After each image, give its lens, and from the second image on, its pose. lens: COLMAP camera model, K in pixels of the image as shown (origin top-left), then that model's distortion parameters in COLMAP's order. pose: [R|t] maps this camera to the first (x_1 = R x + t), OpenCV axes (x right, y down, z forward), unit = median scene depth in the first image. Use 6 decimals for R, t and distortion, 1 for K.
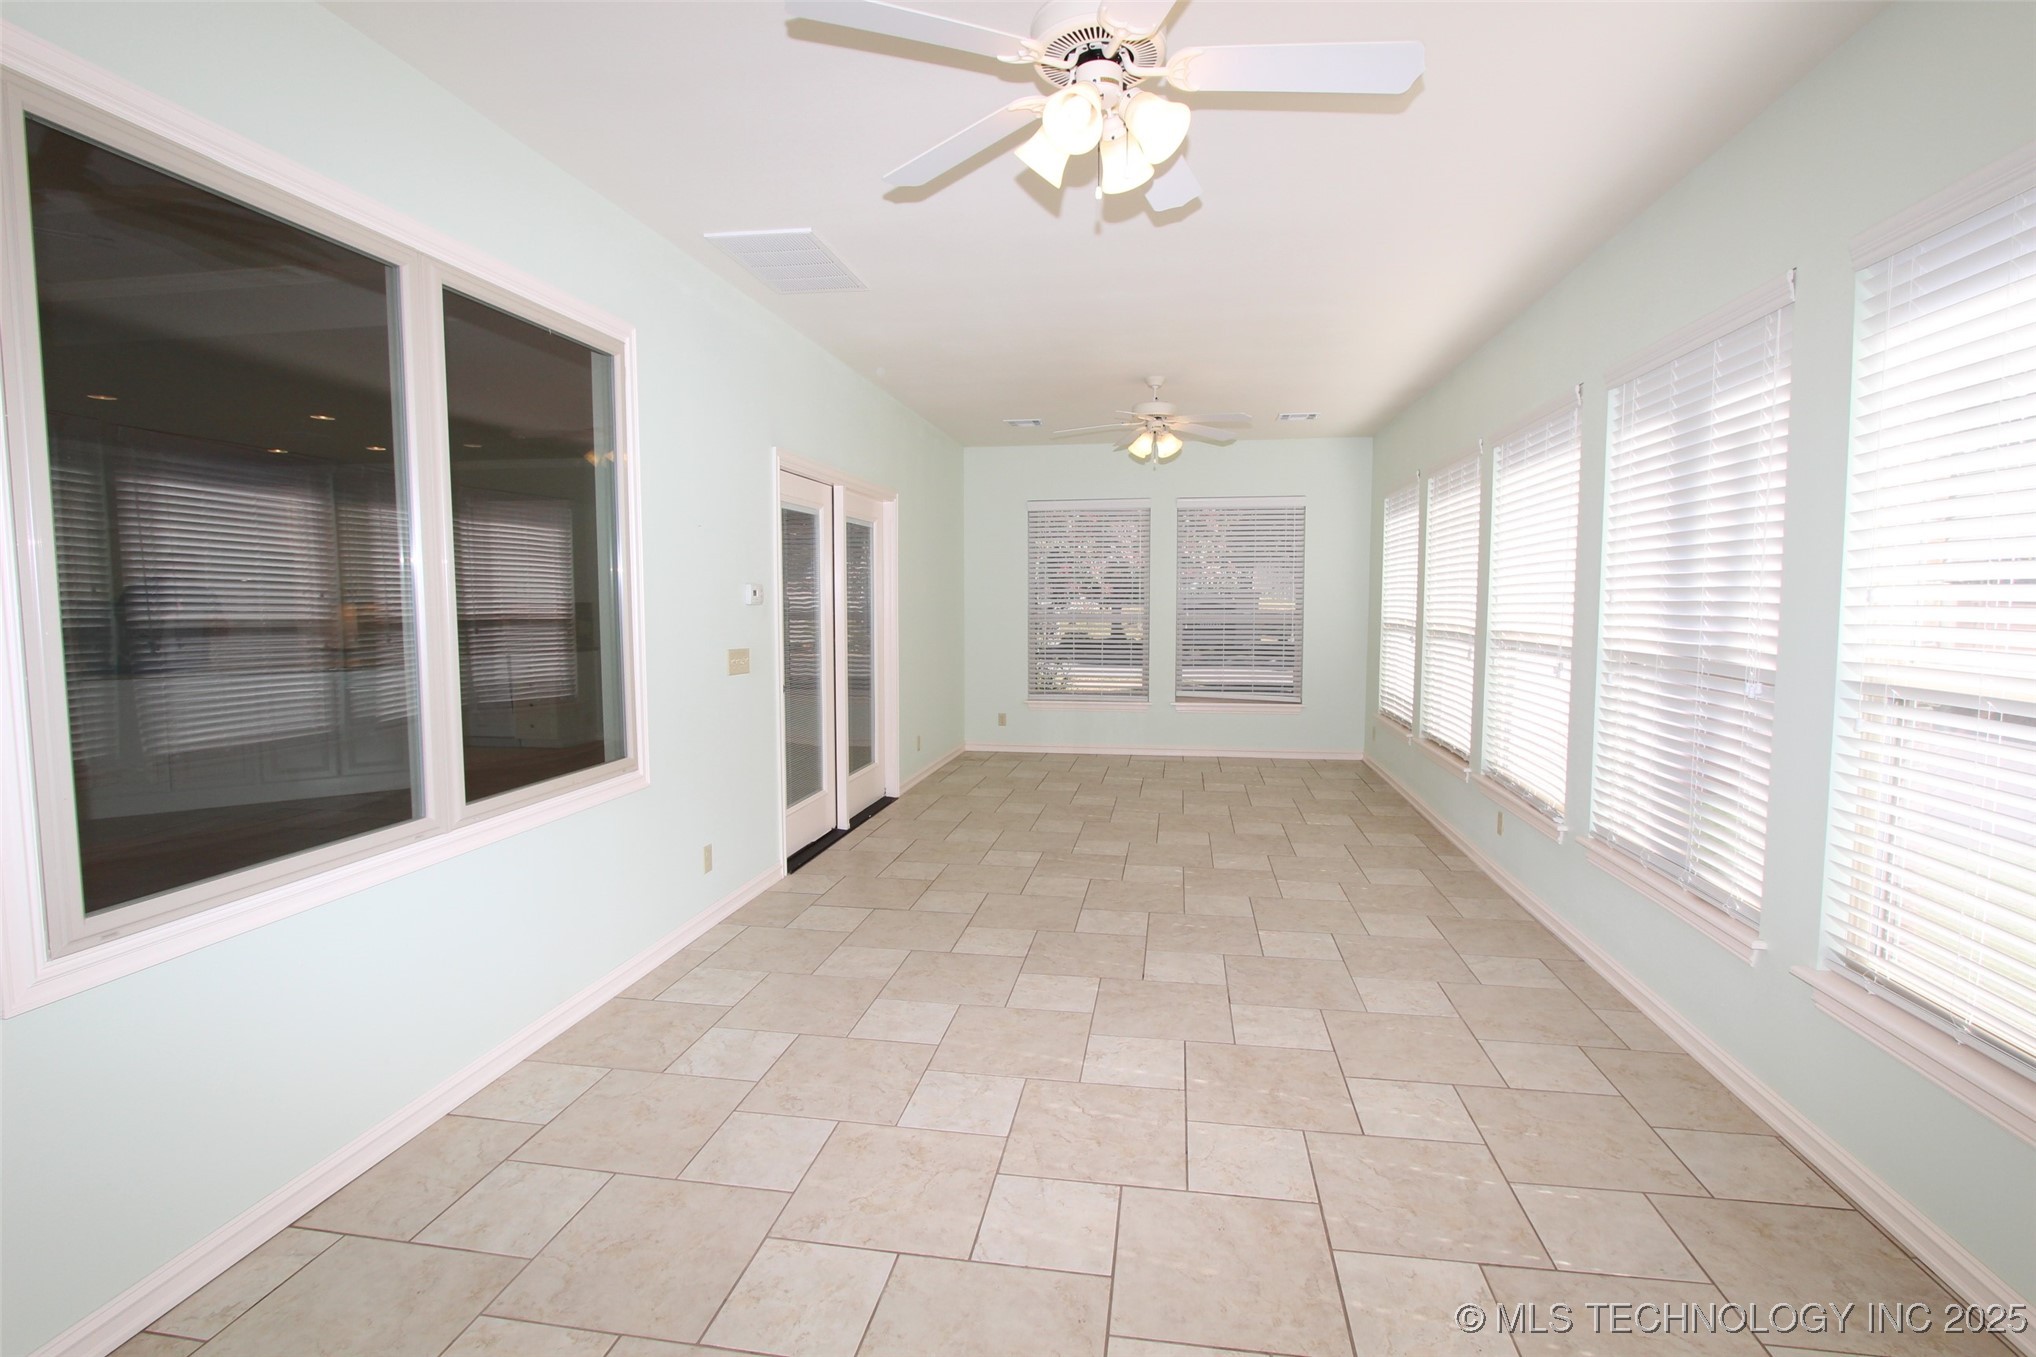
lens RADIAL K [[934.1, 0, 1024.8], [0, 934.1, 677.3], [0, 0, 1]] dist [-0.014490, 0.001647]
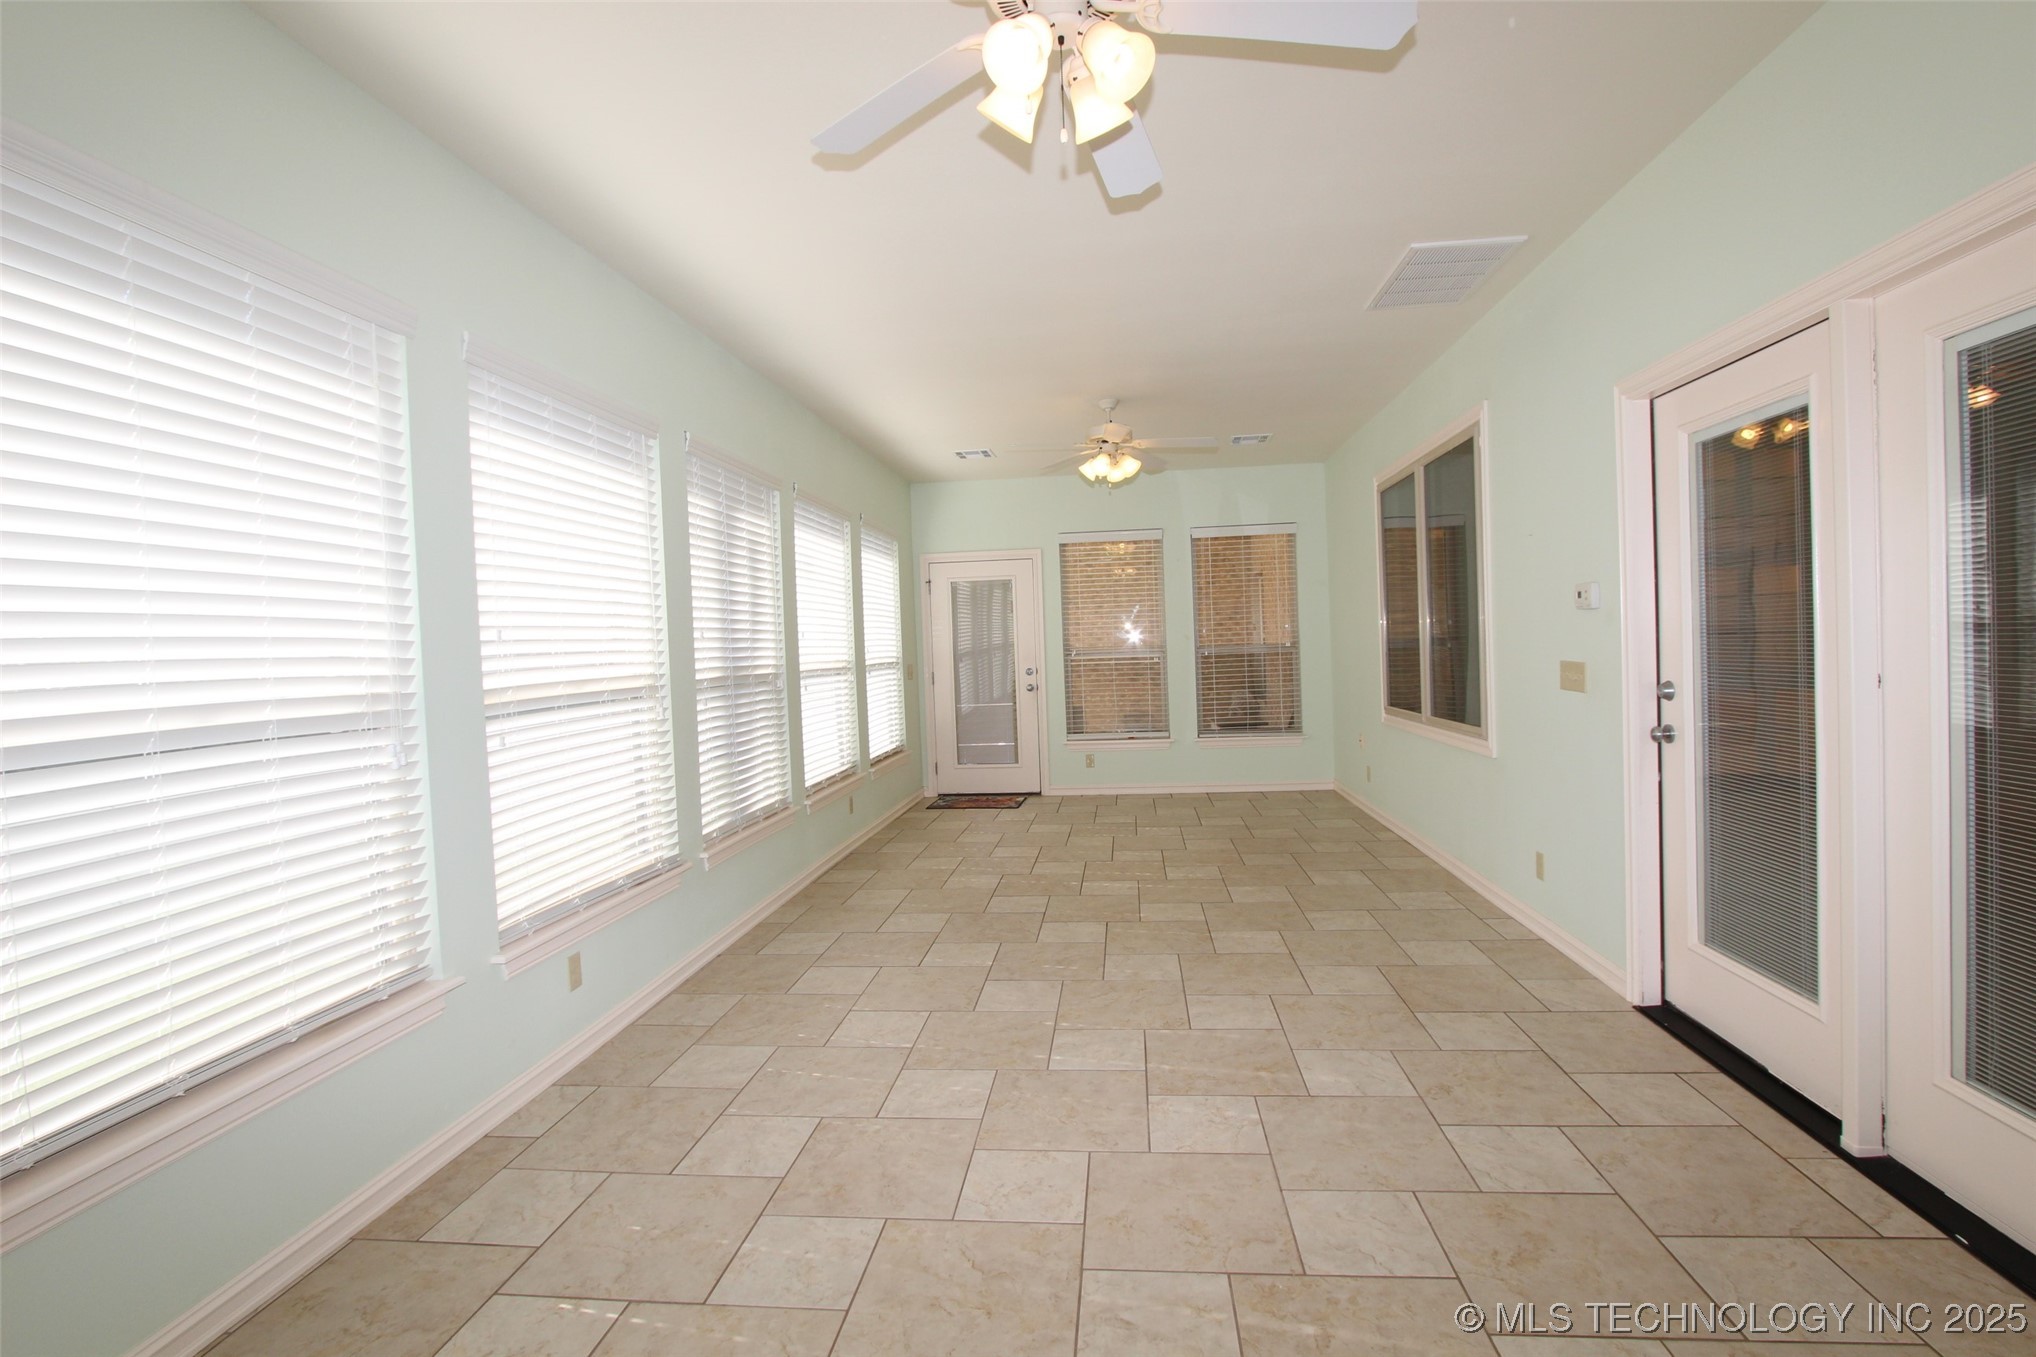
lens RADIAL K [[934.1, 0, 1019.2], [0, 934.1, 671.0], [0, 0, 1]] dist [-0.014490, 0.001647]
pose [[-0.998300, 0.034295, -0.047122, 0.248140], [0.028785, 0.993178, 0.113002, -0.137244], [0.050676, 0.111453, -0.992477, 1.868127]]
